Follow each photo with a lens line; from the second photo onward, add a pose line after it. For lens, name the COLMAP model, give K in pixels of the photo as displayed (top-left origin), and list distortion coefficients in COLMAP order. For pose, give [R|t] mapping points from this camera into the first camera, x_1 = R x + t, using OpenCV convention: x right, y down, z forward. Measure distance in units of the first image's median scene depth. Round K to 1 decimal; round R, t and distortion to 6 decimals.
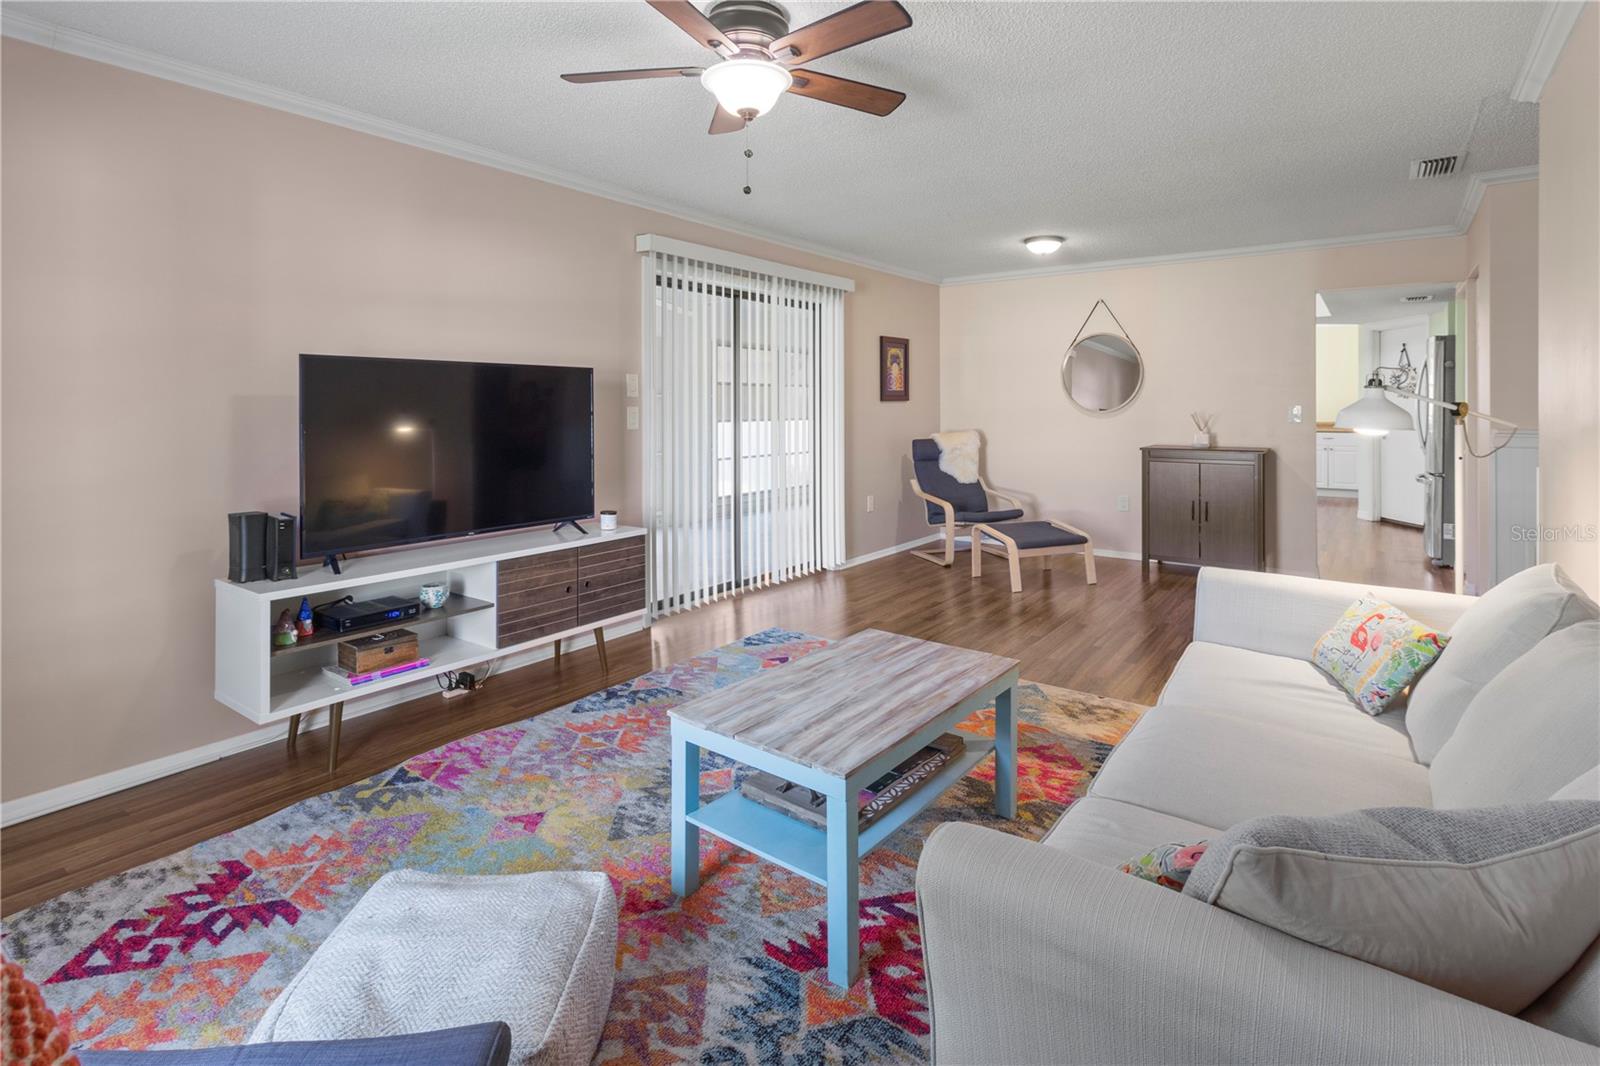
lens RADIAL K [[749.4, 0, 813.1], [0, 749.4, 501.0], [0, 0, 1]] dist [-0.001664, -0.000427]
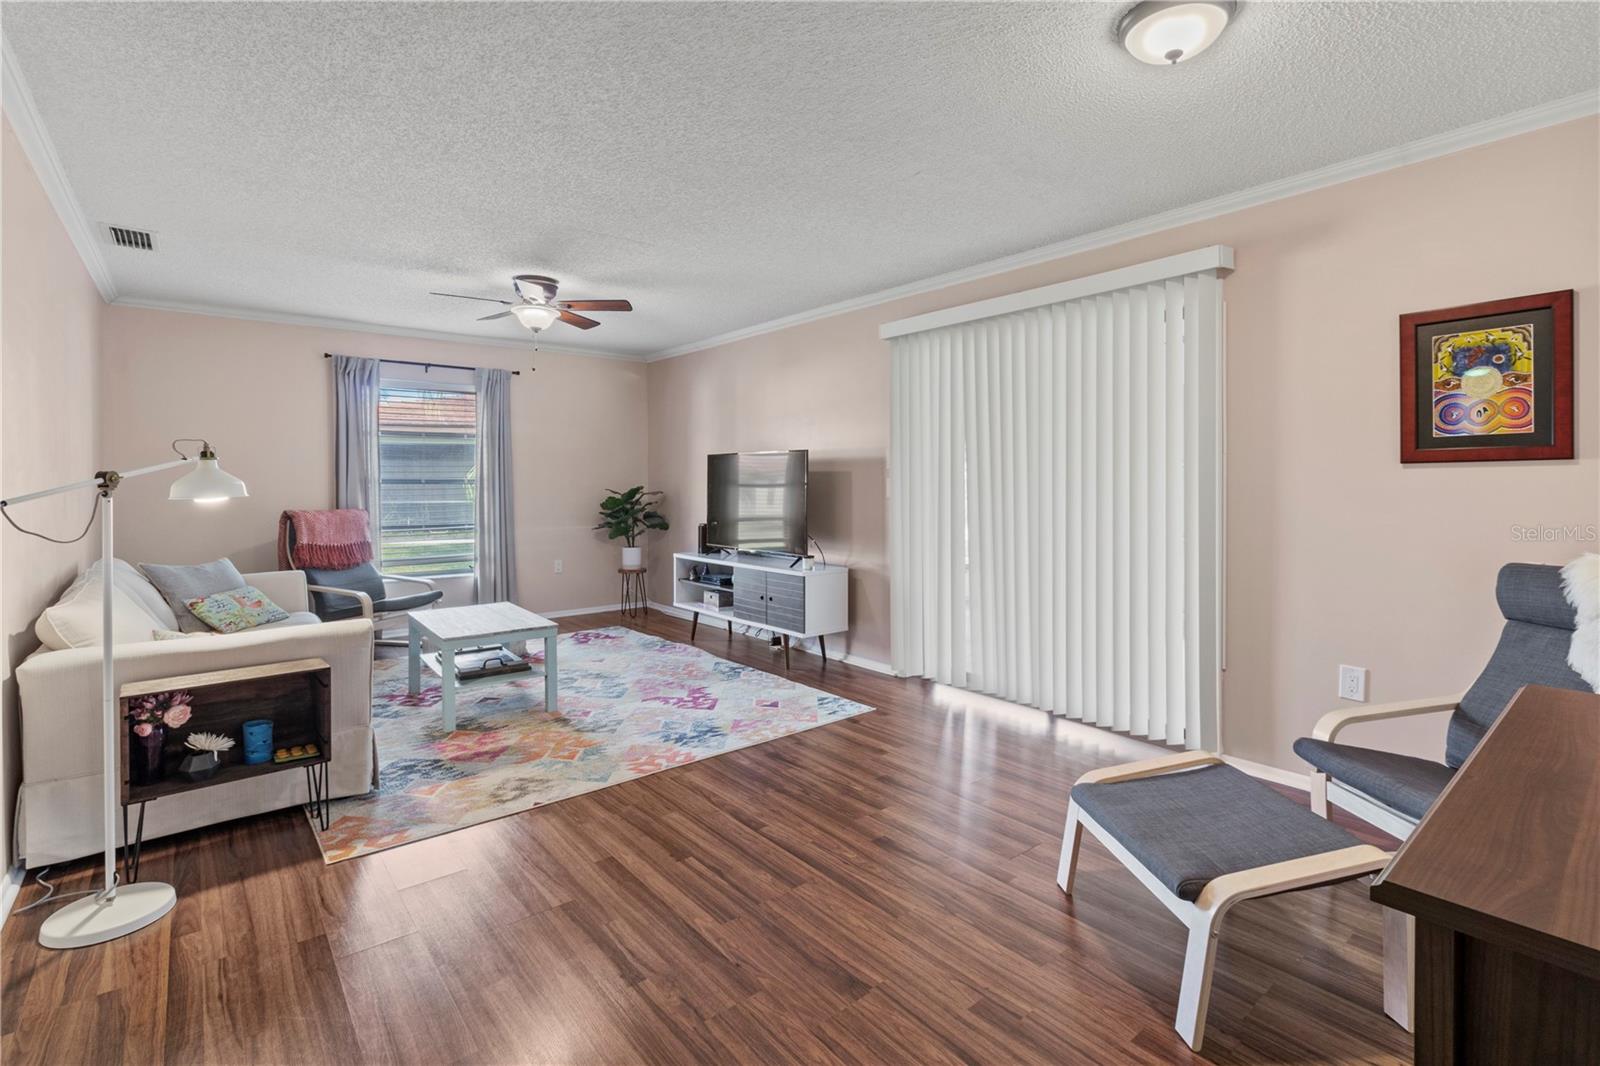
lens RADIAL K [[745.0, 0, 805.0], [0, 745.0, 517.0], [0, 0, 1]] dist [-0.000589, 0.000025]
pose [[-0.233815, 0.056493, -0.970638, 0.770127], [-0.113998, 0.989832, 0.085070, -0.126112], [0.965575, 0.130542, -0.224998, 0.978362]]
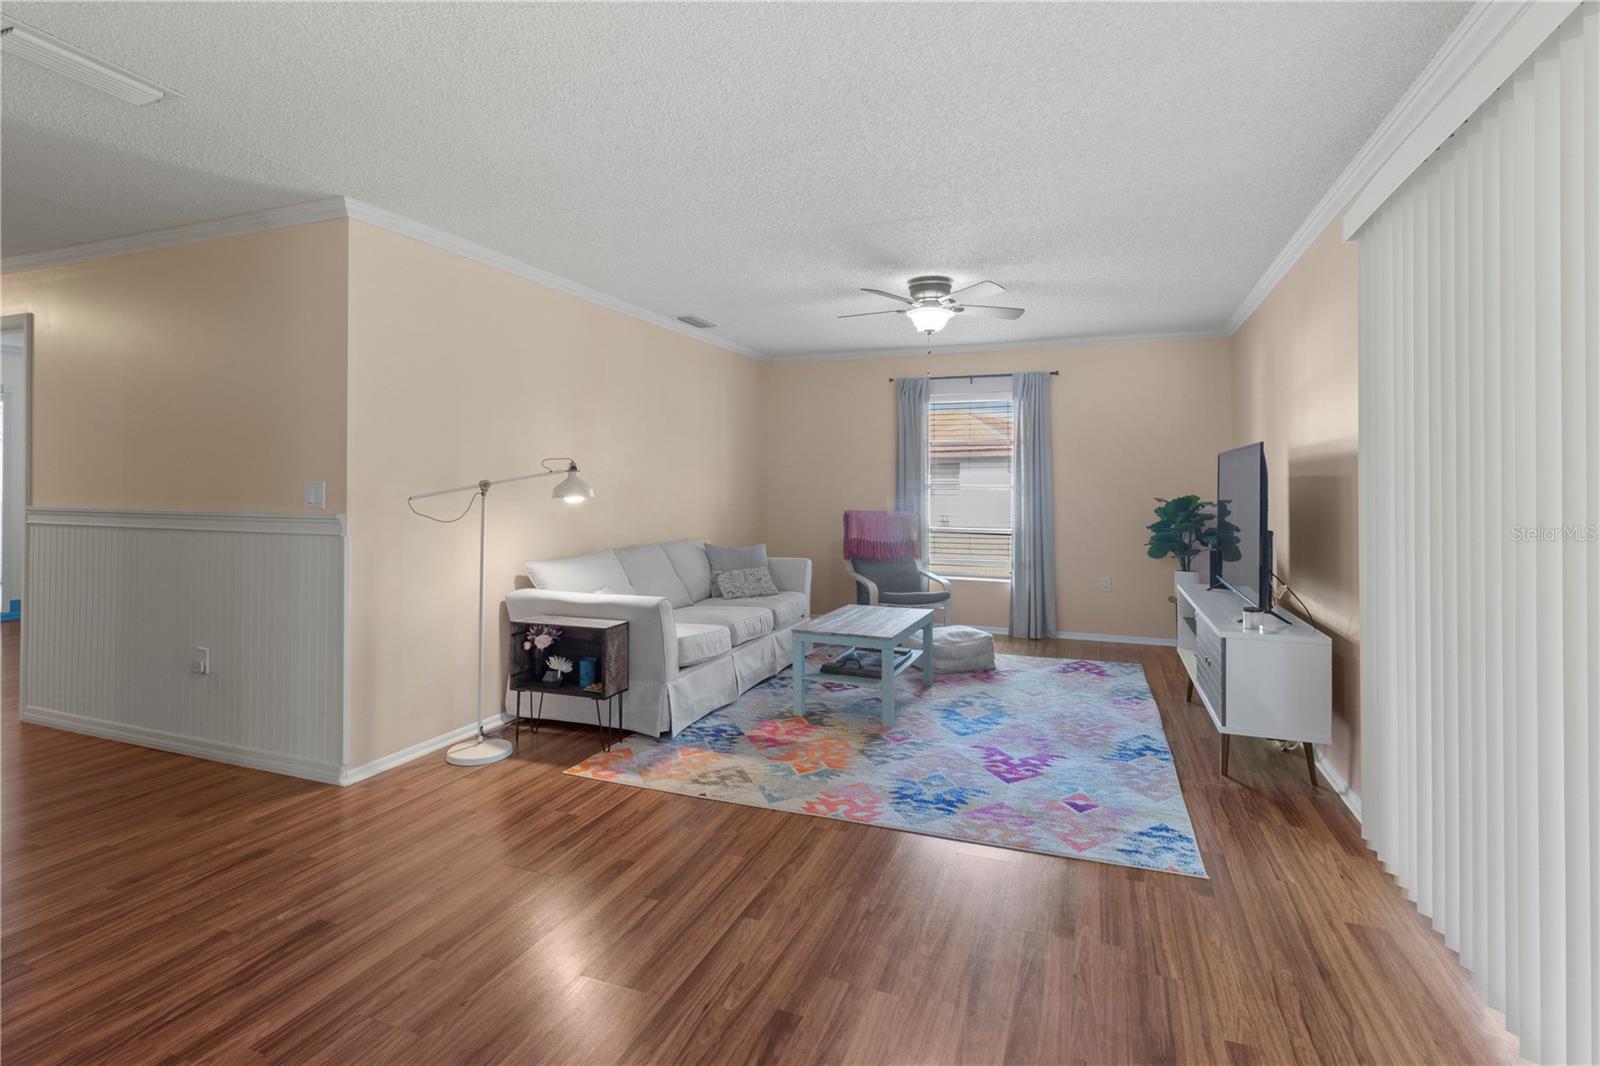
lens RADIAL K [[749.4, 0, 813.1], [0, 749.4, 501.0], [0, 0, 1]] dist [-0.001664, -0.000427]
pose [[-0.959972, 0.011184, -0.279872, 0.341844], [-0.028840, 0.989945, 0.138482, -0.157619], [0.278607, 0.141010, -0.949997, 1.254329]]
